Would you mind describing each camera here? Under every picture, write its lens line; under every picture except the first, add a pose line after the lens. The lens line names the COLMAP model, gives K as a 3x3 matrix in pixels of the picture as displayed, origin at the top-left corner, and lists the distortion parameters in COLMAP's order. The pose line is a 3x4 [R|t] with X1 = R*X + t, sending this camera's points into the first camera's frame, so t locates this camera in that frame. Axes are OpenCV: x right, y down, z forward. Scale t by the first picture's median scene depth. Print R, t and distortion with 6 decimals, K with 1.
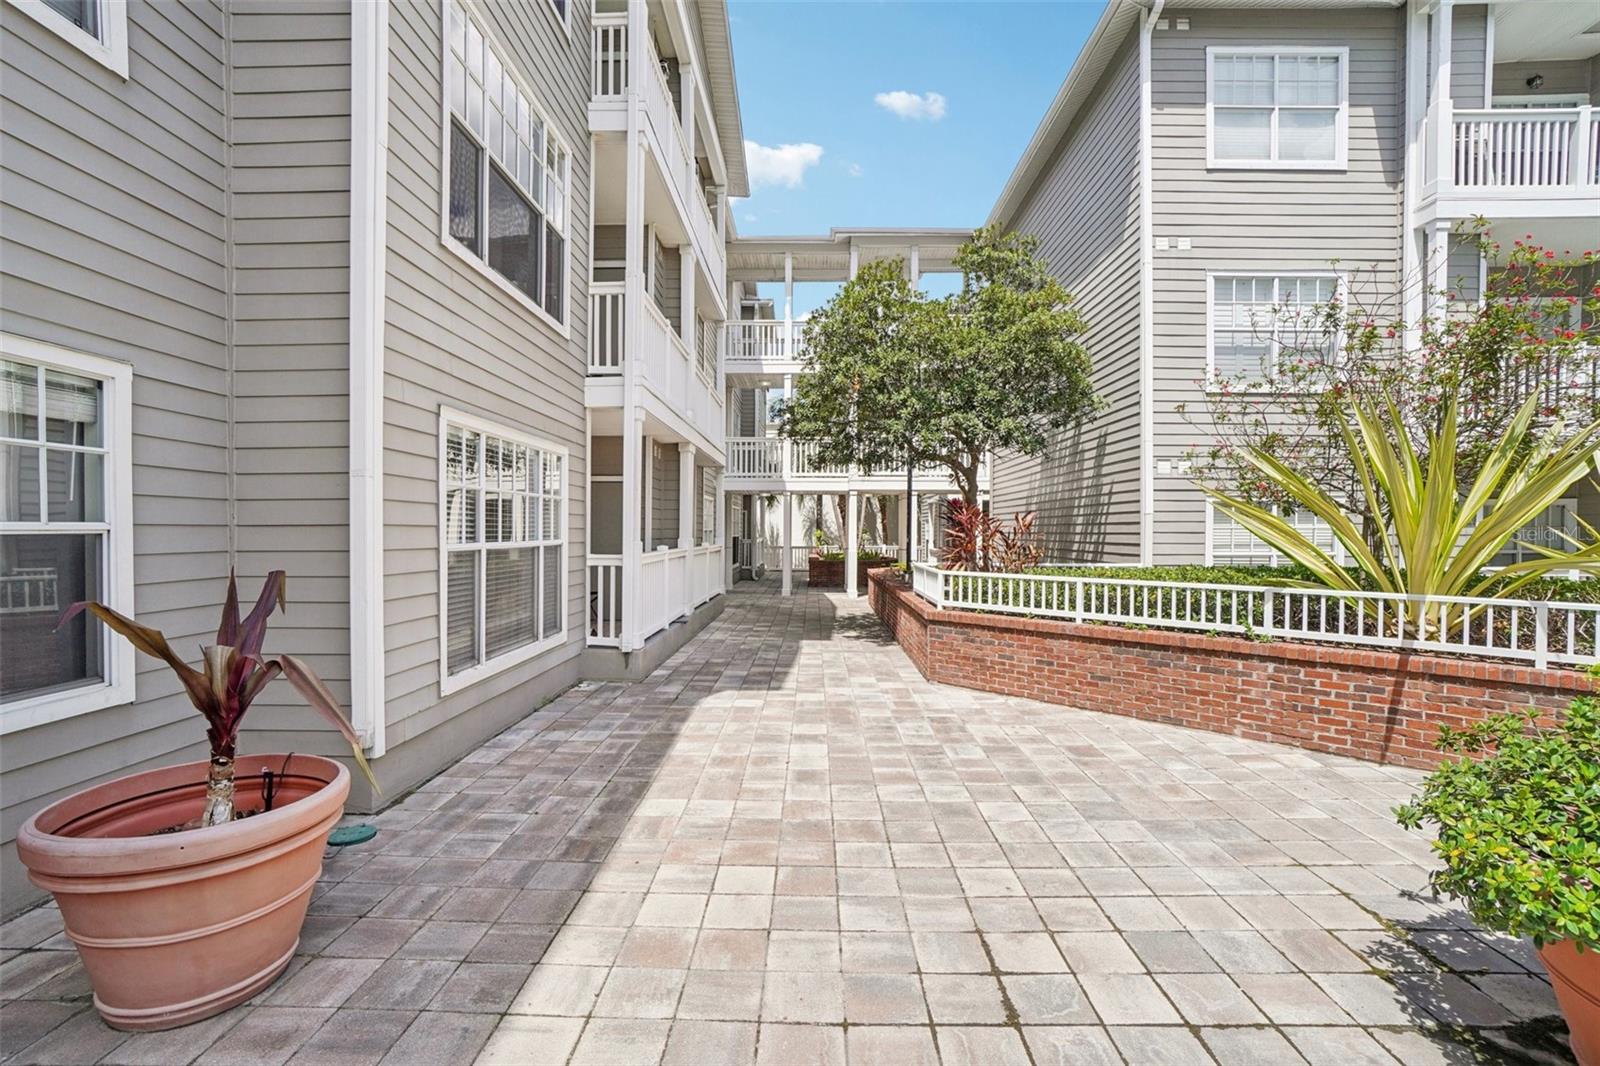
lens RADIAL K [[699.6, 0, 796.1], [0, 699.6, 500.4], [0, 0, 1]] dist [-0.024979, 0.000528]
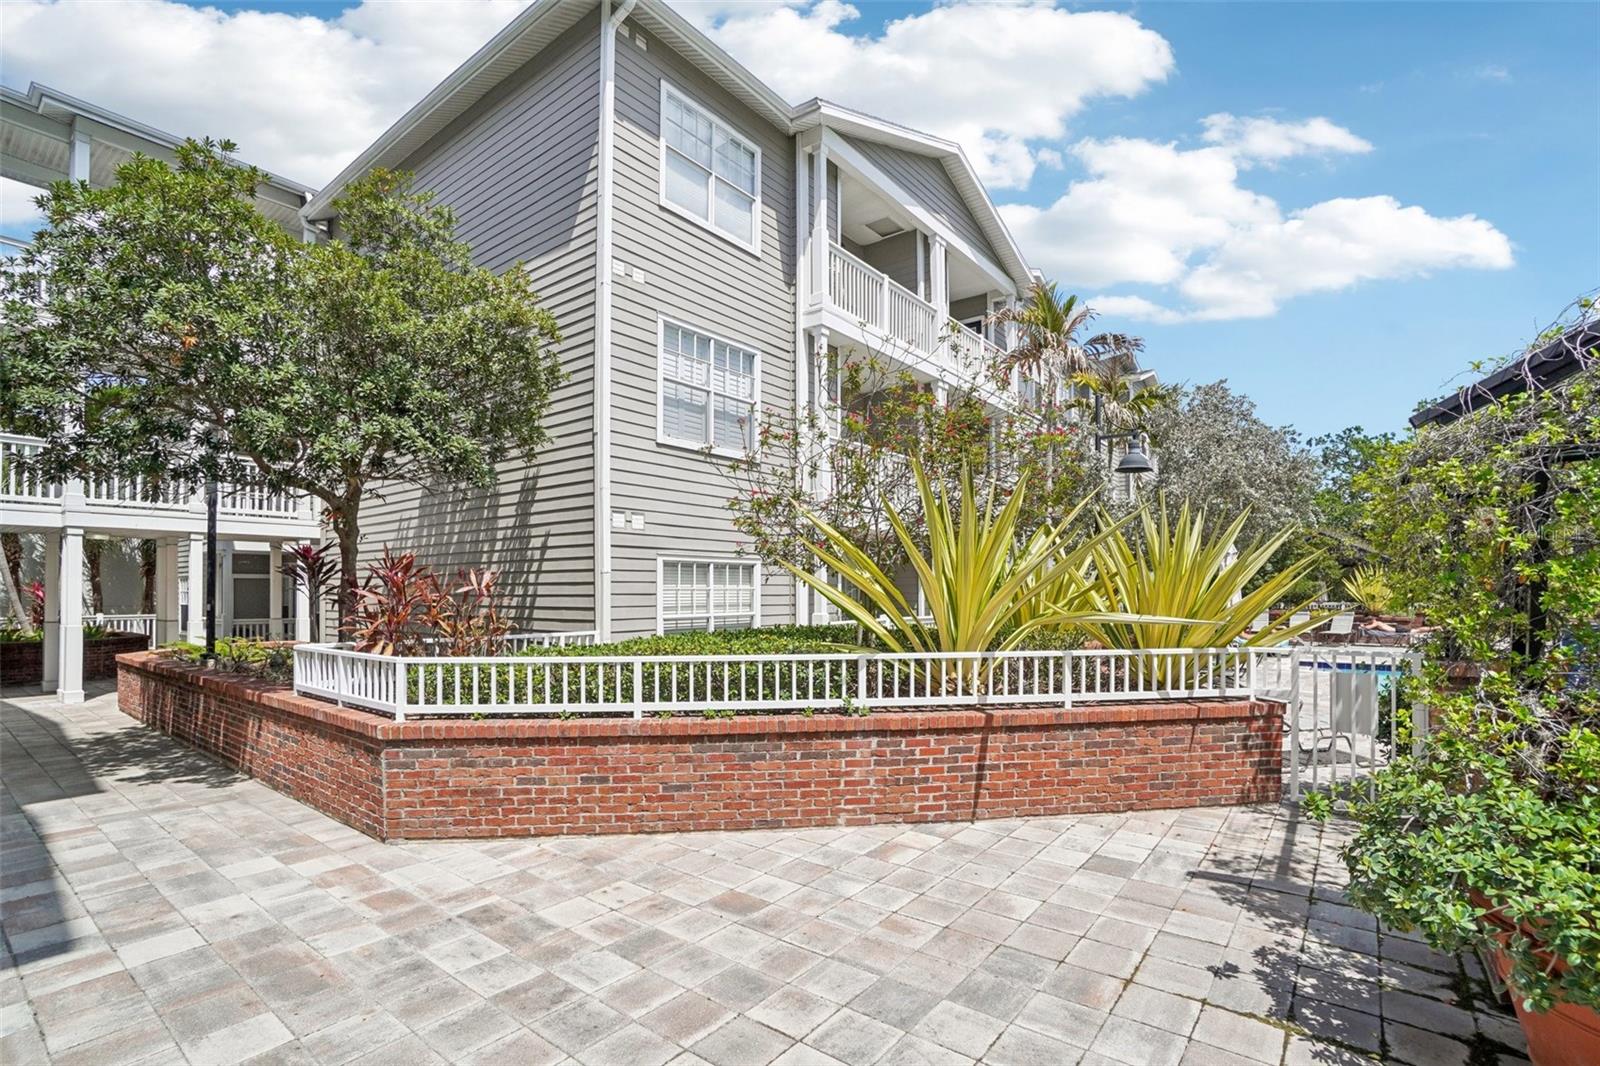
lens RADIAL K [[732.5, 0, 798.2], [0, 732.5, 575.6], [0, 0, 1]] dist [-0.073976, 0.025952]
pose [[0.593790, 0.013426, 0.804508, -0.114466], [-0.029796, 0.999542, 0.005311, 0.016624], [-0.804068, -0.027125, 0.593918, 0.410102]]
